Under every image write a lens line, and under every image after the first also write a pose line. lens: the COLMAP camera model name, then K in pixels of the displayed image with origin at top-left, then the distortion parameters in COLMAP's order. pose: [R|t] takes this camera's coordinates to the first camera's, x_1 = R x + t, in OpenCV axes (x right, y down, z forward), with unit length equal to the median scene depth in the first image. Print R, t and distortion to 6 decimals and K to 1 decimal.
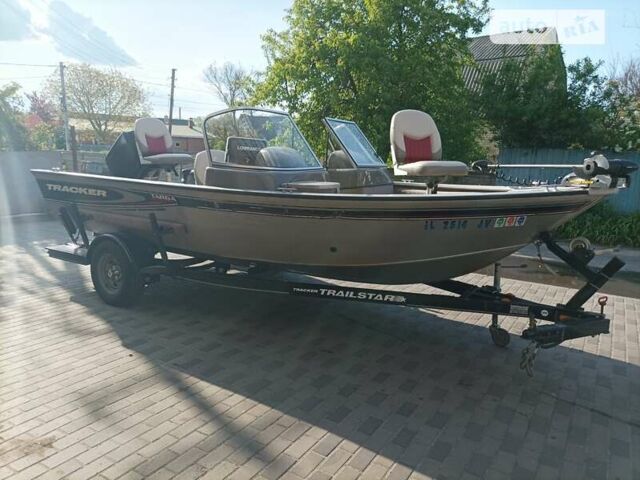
lens RADIAL K [[477.8, 0, 320.0], [0, 477.8, 240.0], [0, 0, 1]] dist [0.012189, -0.001988]
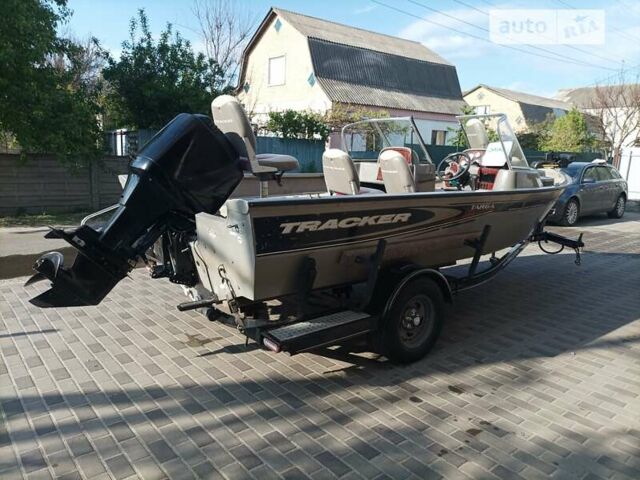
lens RADIAL K [[477.8, 0, 320.0], [0, 477.8, 240.0], [0, 0, 1]] dist [0.012189, -0.001988]
pose [[0.338901, -0.210111, 0.917060, -1.223576], [0.147794, 0.974531, 0.168661, -0.214972], [-0.929141, 0.078376, 0.361323, 0.919147]]
